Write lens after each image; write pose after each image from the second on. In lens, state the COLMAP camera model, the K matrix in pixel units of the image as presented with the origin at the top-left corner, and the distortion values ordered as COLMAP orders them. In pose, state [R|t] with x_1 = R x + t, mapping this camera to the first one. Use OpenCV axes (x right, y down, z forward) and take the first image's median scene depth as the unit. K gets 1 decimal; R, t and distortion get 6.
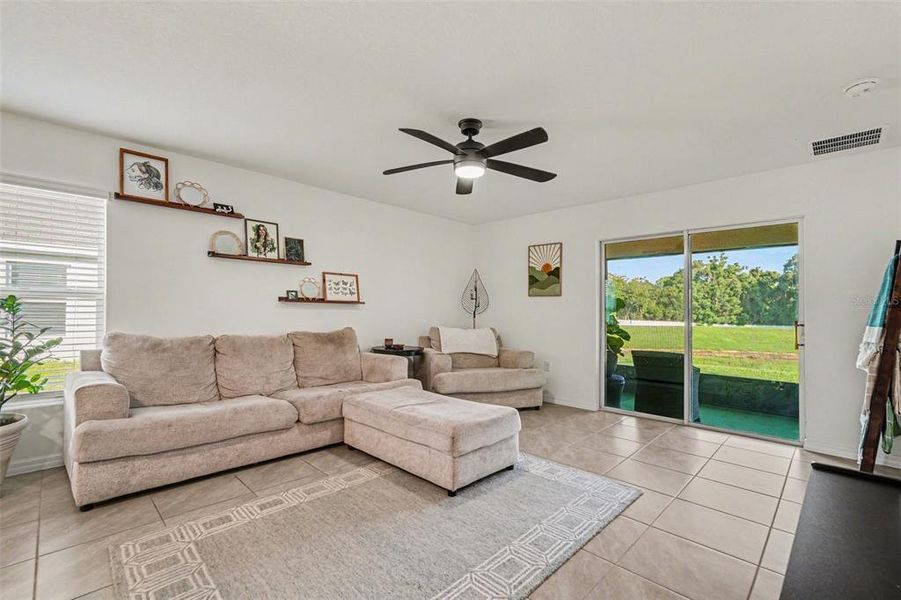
lens RADIAL K [[393.7, 0, 451.3], [0, 393.7, 309.8], [0, 0, 1]] dist [-0.012621, 0.005369]
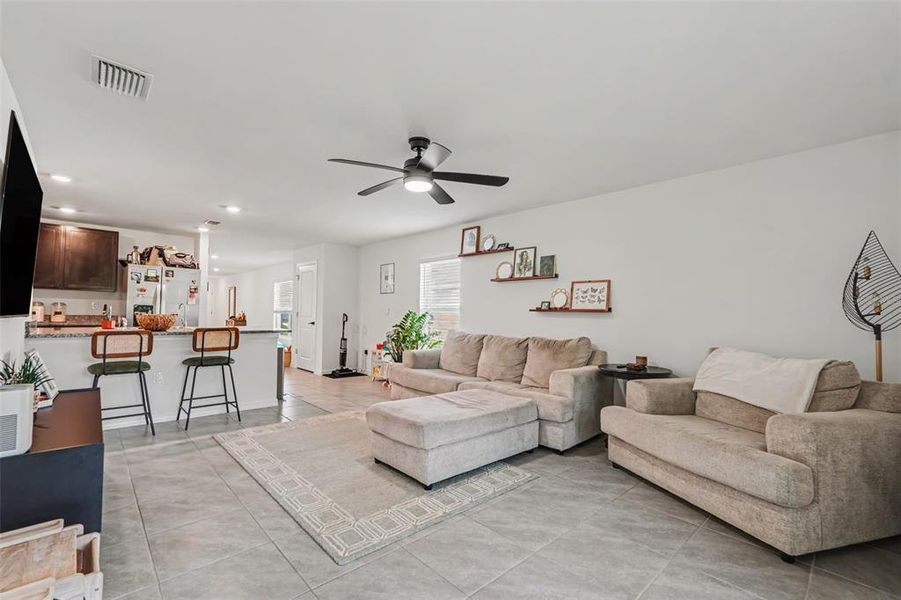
lens RADIAL K [[393.7, 0, 444.6], [0, 393.7, 317.7], [0, 0, 1]] dist [-0.012621, 0.005369]
pose [[-0.047489, -0.007311, -0.998845, 0.727815], [-0.019519, 0.999789, -0.006390, 0.010347], [0.998681, 0.019193, -0.047621, 0.740174]]
